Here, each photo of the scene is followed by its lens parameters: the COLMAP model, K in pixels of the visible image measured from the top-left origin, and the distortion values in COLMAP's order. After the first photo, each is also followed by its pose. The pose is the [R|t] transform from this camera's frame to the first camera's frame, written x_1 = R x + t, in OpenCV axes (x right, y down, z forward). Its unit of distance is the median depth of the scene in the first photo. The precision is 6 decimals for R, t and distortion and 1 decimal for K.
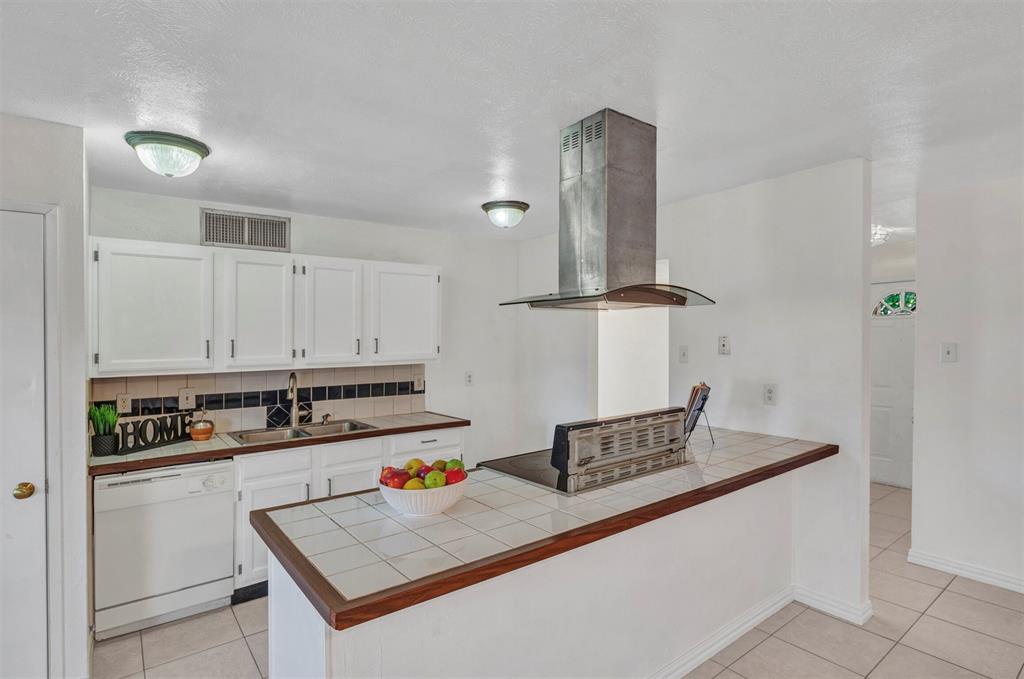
lens RADIAL K [[522.1, 0, 538.7], [0, 522.1, 334.9], [0, 0, 1]] dist [-0.011544, 0.003554]
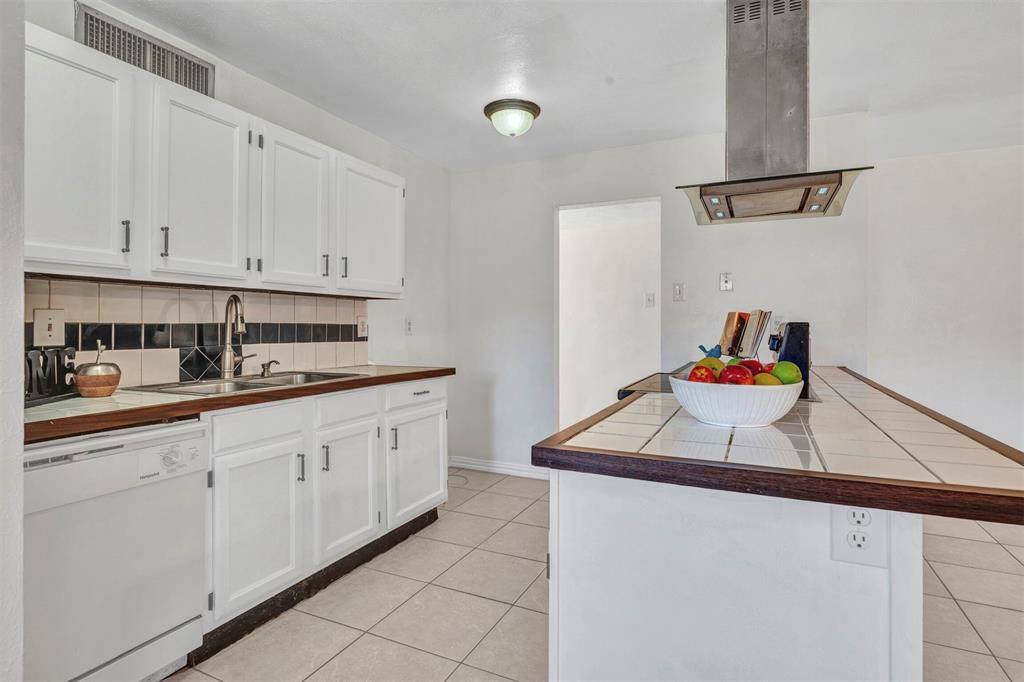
lens RADIAL K [[522.1, 0, 531.8], [0, 522.1, 321.5], [0, 0, 1]] dist [-0.011544, 0.003554]
pose [[0.894283, 0.013251, 0.447306, -0.495659], [-0.010612, 0.999908, -0.008403, 0.123793], [-0.447377, 0.002768, 0.894341, 0.282836]]
